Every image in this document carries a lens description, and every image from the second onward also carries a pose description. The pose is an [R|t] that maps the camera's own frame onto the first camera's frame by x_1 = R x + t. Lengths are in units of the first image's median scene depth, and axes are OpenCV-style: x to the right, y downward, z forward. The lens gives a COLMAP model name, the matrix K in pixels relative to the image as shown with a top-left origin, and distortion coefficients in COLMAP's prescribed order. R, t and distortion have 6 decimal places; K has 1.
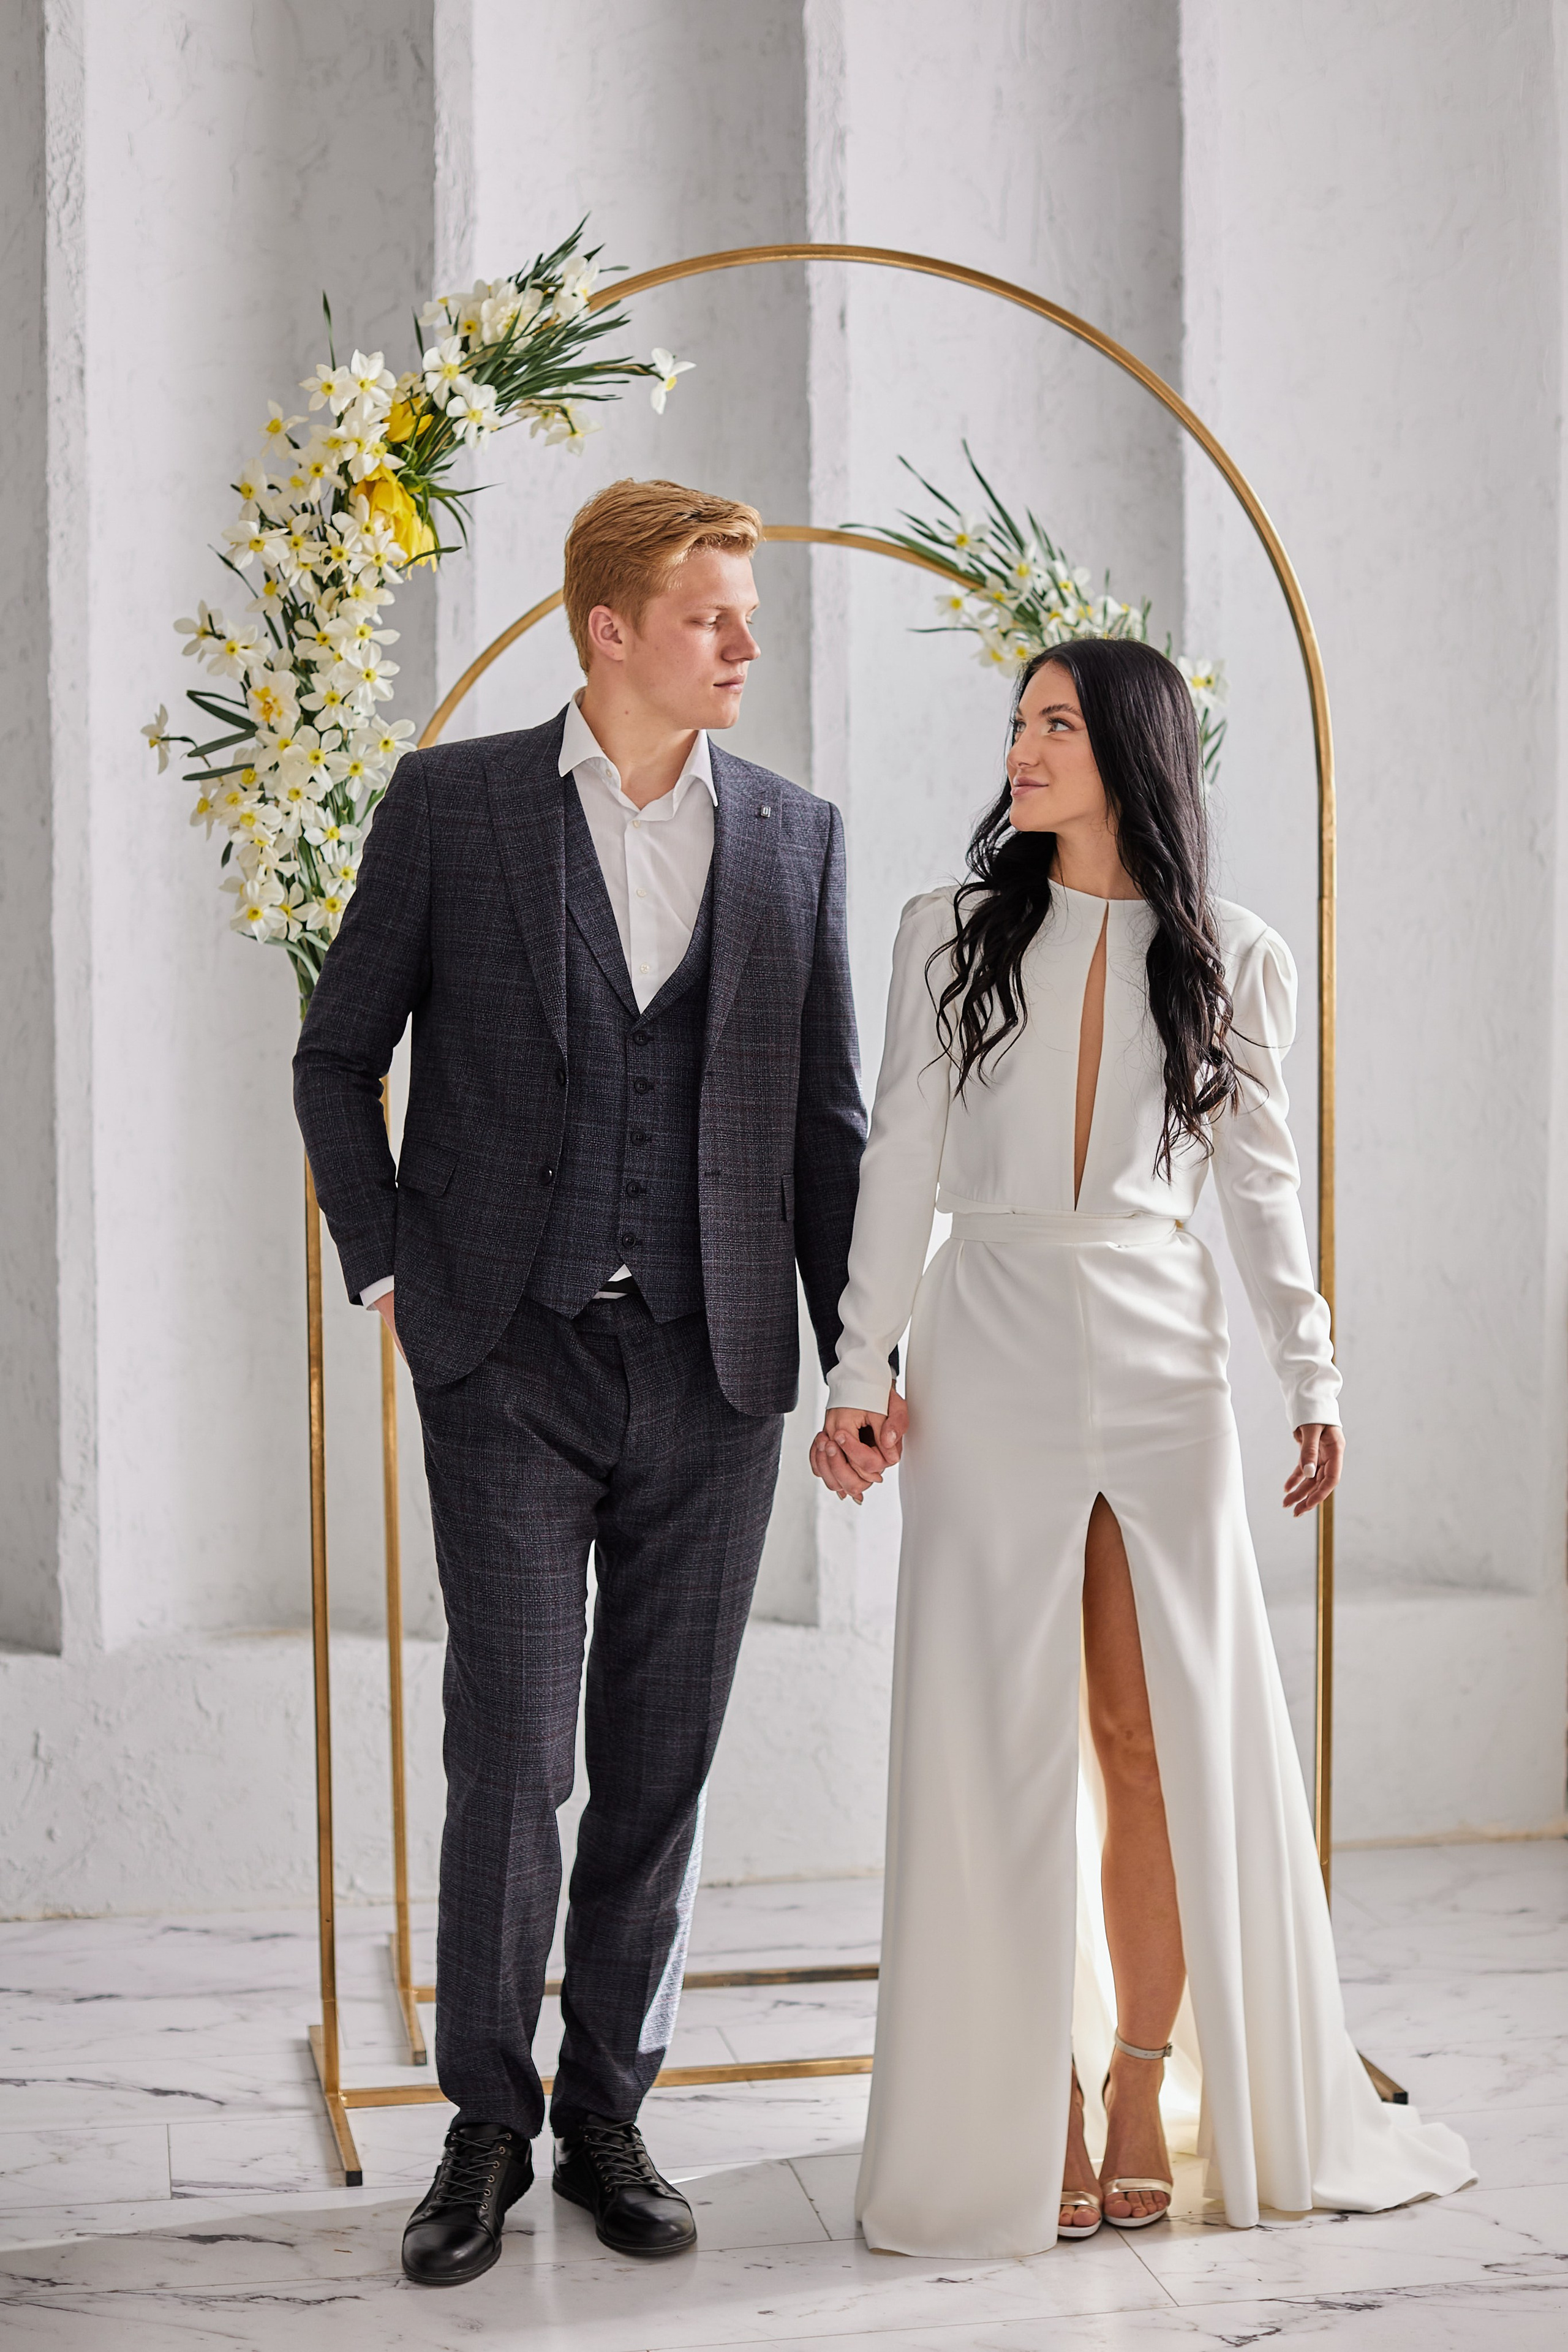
lens RADIAL K [[3448.3, 0, 772.7], [0, 3448.3, 1182.7], [0, 0, 1]] dist [-0.138903, 0.172337]
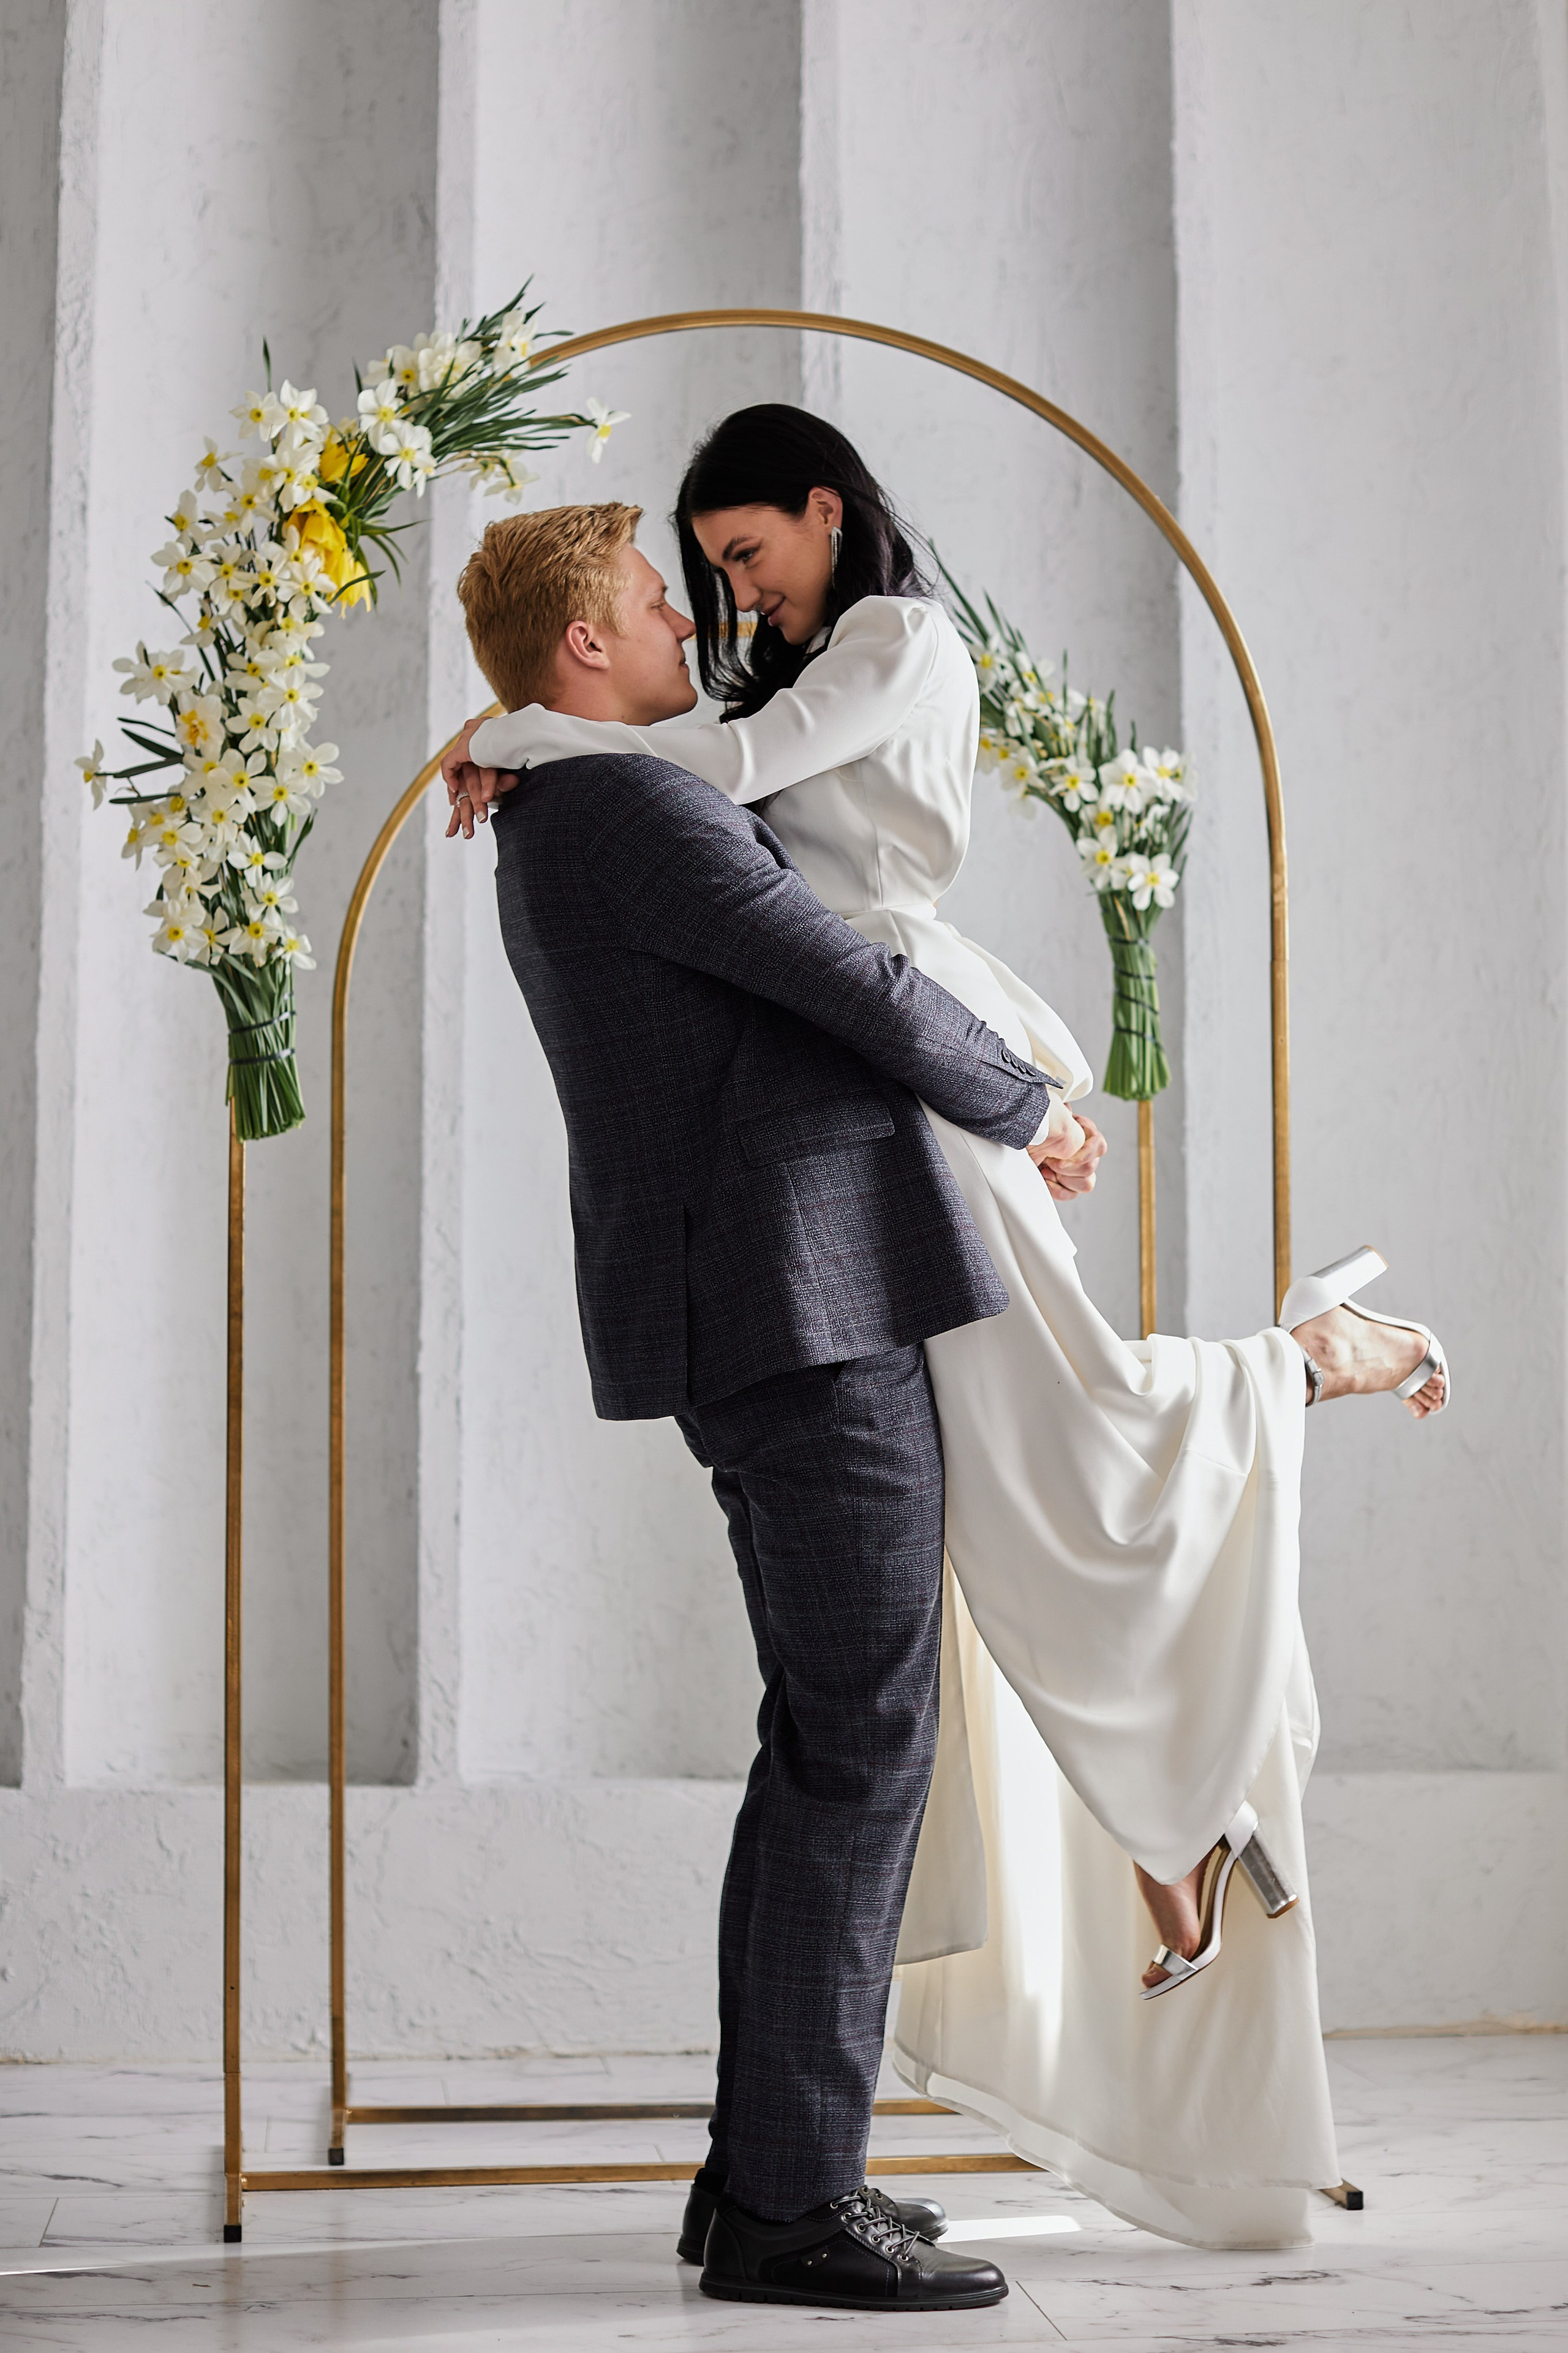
lens RADIAL K [[3458.8, 0, 799.0], [0, 3458.8, 1240.2], [0, 0, 1]] dist [-0.143594, 0.178436]
pose [[0.998550, 0.005066, -0.053586, 0.073807], [-0.011788, 0.991976, -0.125876, 0.116782], [0.052518, 0.126325, 0.990598, 0.025790]]
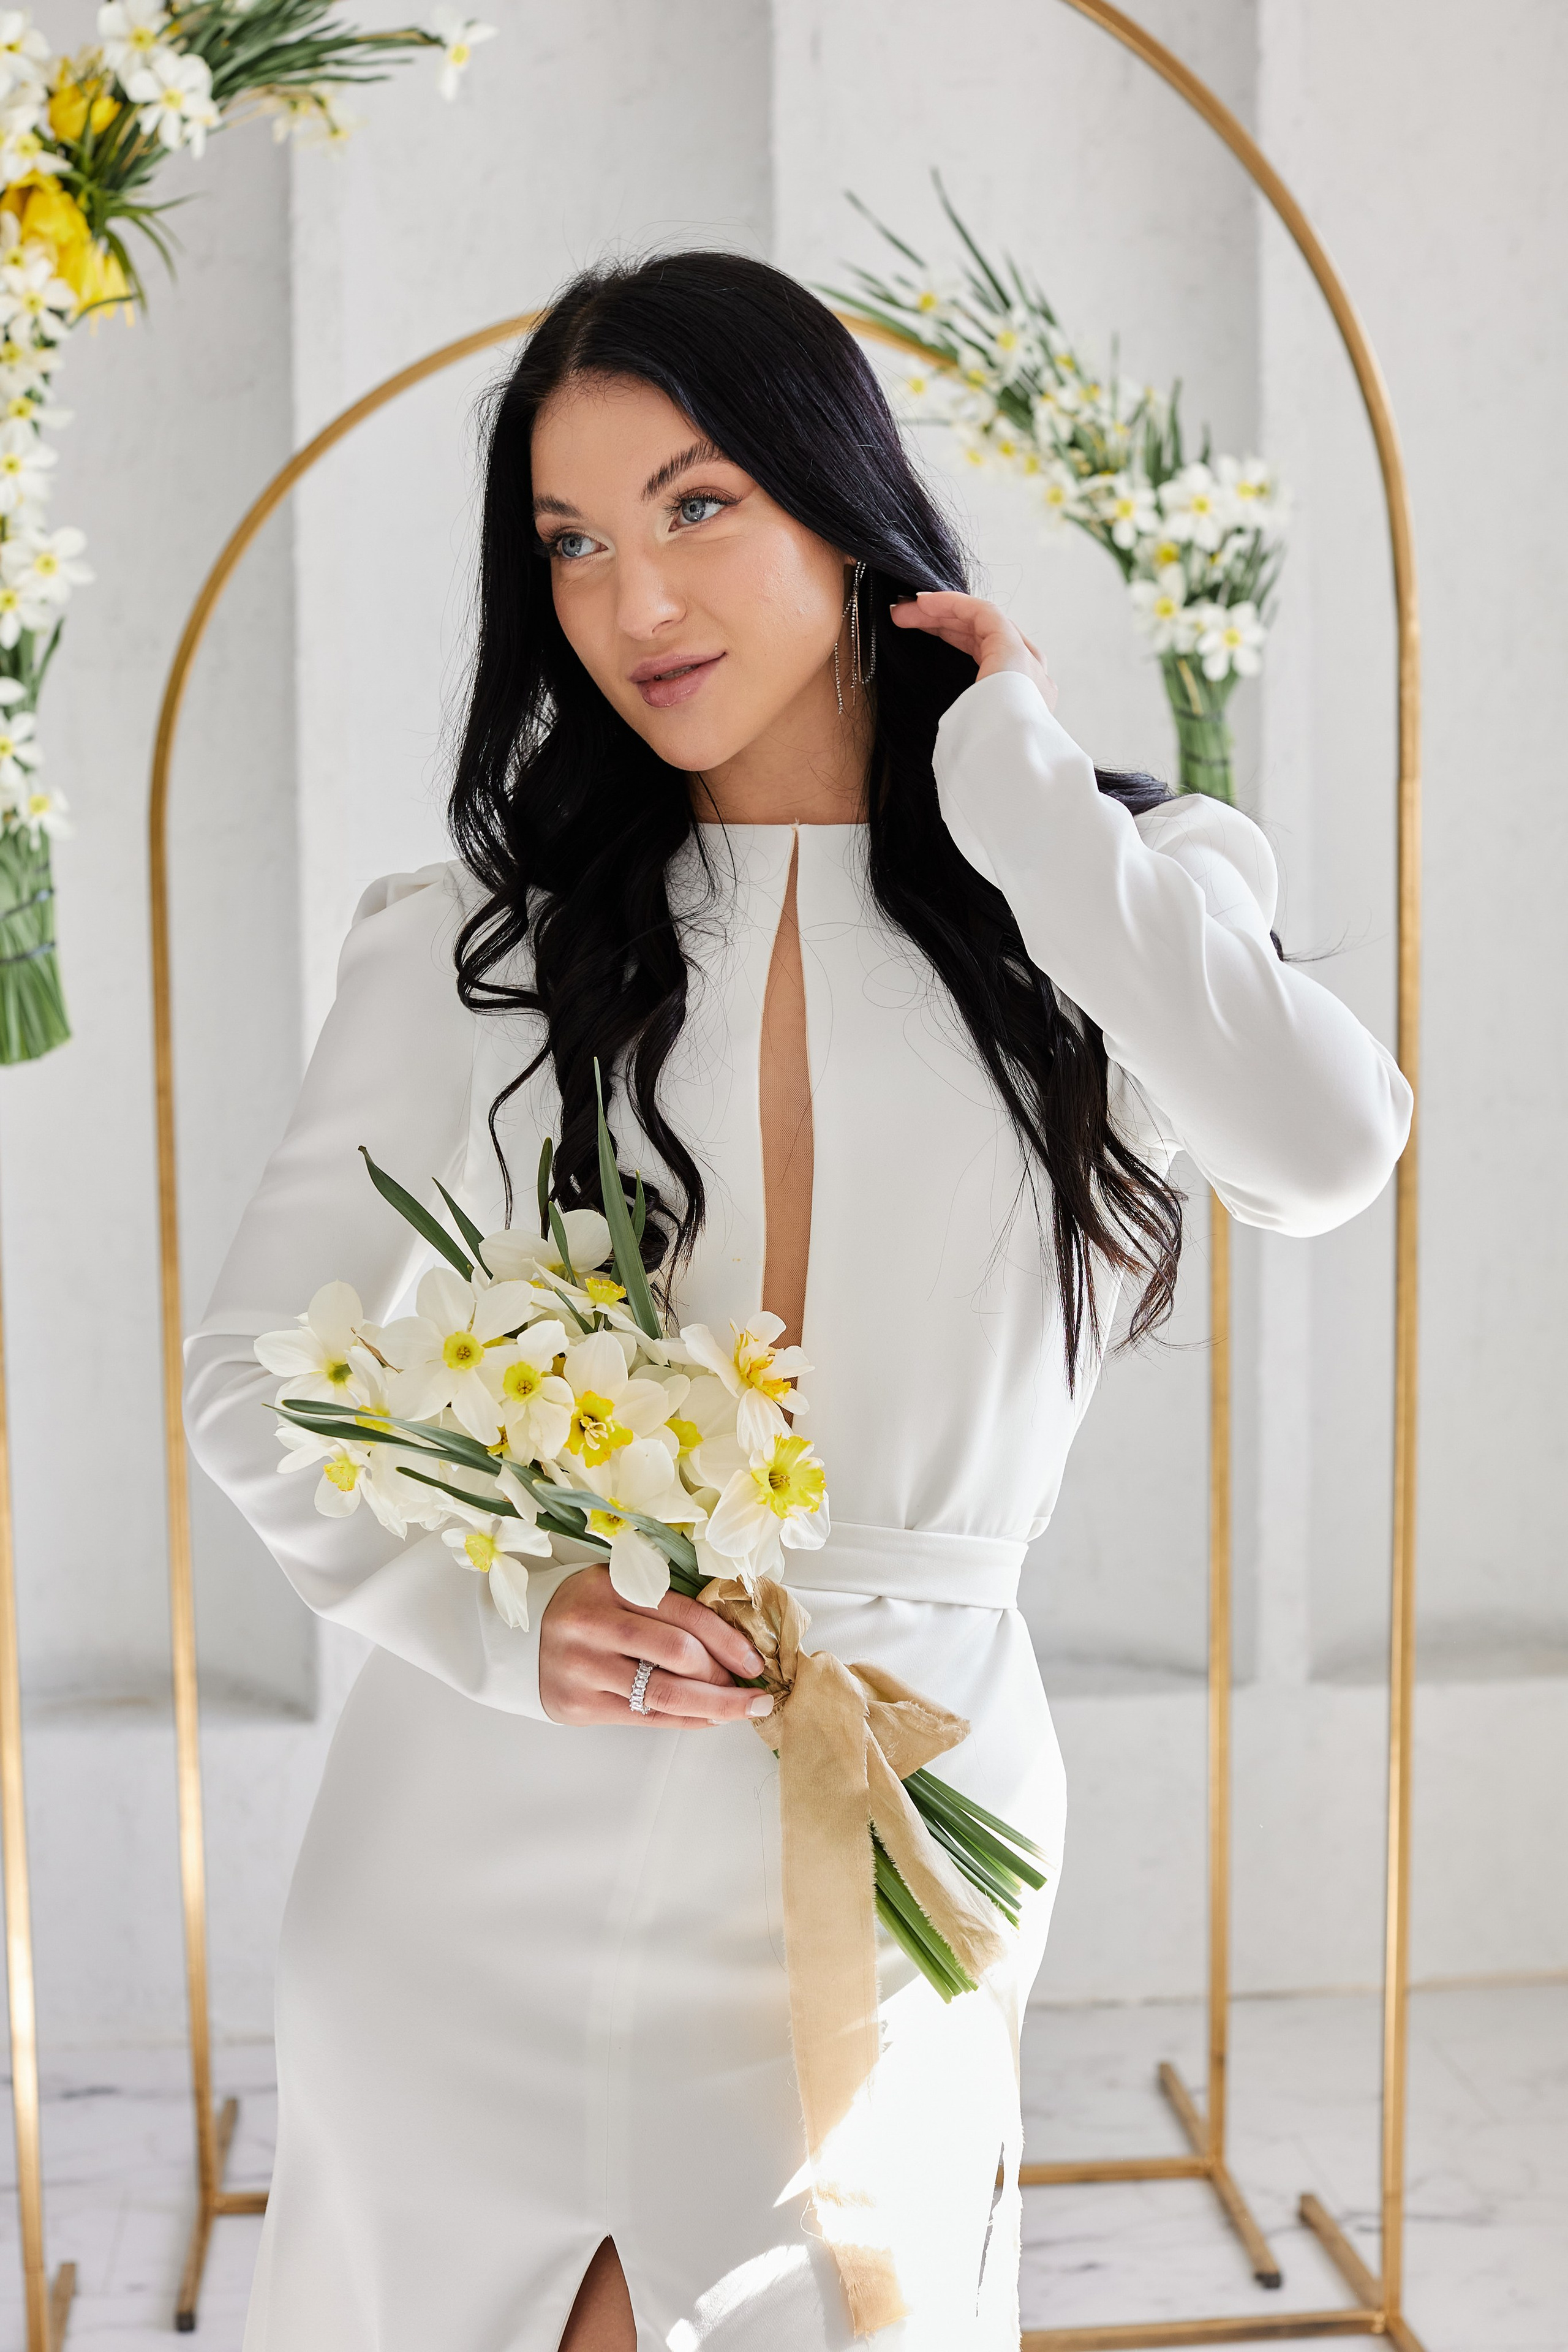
lens RADIAL K [[3234.1, 0, 772.2], [0, 3234.1, 1216.0], [0, 0, 1]] dist [-0.141866, 0.128696]
pose [[0.997053, 0.004991, -0.076554, 0.076887], [-0.001924, 0.999194, 0.040091, -0.017584], [0.076692, -0.039826, 0.996259, 0.304590]]
